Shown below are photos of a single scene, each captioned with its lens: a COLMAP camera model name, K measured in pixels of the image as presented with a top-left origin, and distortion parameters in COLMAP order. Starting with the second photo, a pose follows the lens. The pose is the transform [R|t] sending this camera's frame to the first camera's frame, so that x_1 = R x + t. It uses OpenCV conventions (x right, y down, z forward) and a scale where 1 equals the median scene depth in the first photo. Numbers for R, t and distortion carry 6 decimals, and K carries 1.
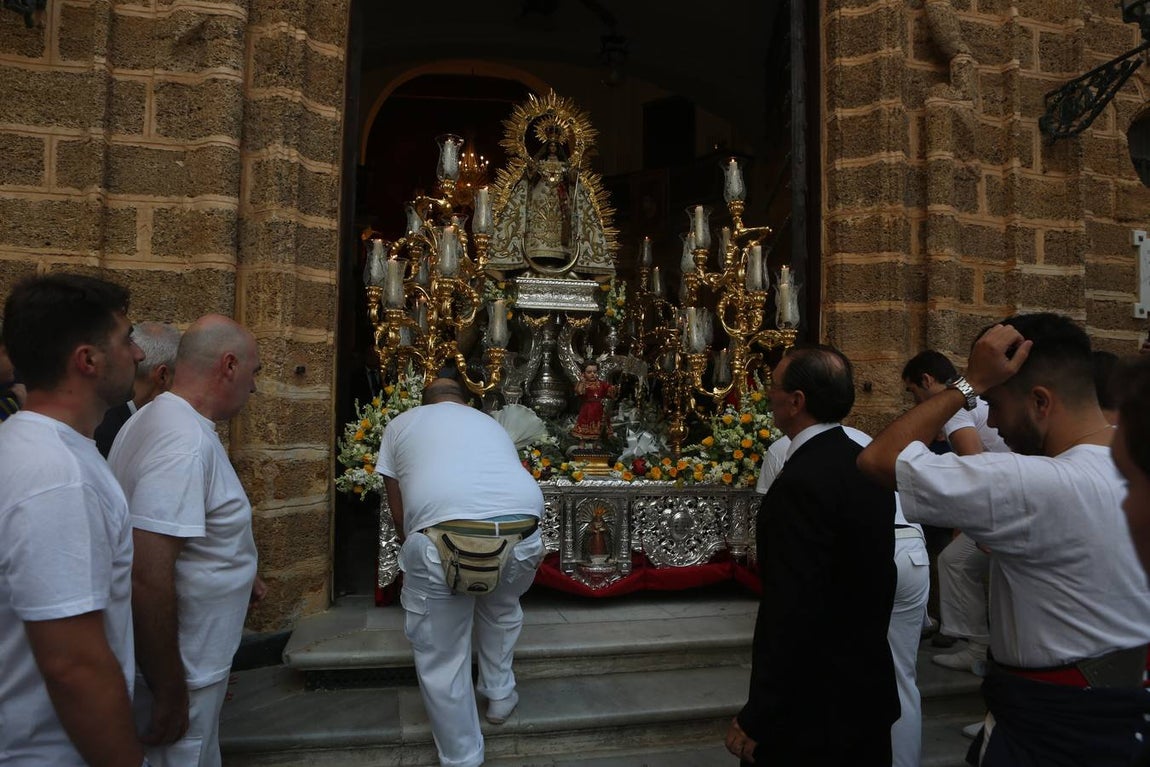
lens RADIAL K [[796.1, 0, 570.9], [0, 796.1, 385.9], [0, 0, 1]] dist [-0.113579, 0.089173]
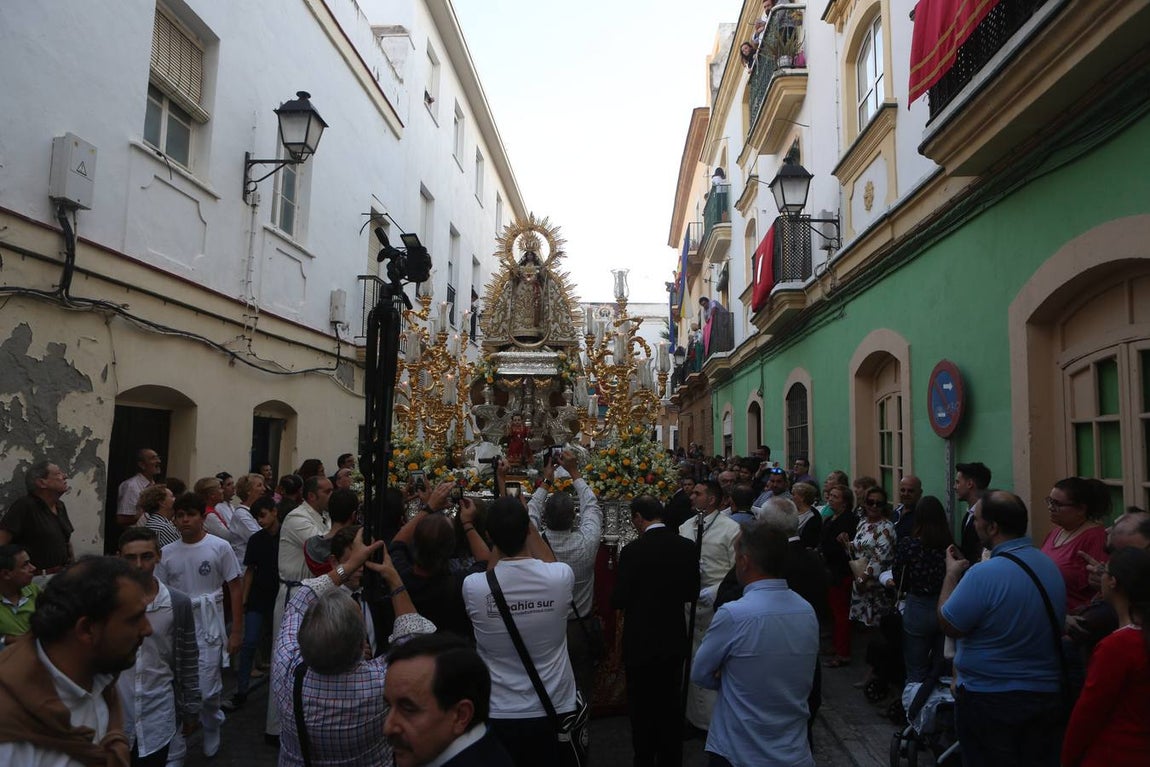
lens RADIAL K [[796.1, 0, 570.9], [0, 796.1, 385.9], [0, 0, 1]] dist [-0.113579, 0.089173]
pose [[0.973899, -0.021114, -0.225996, 0.356007], [0.011367, 0.998952, -0.044345, -0.011321], [0.226696, 0.040619, 0.973118, -0.331286]]
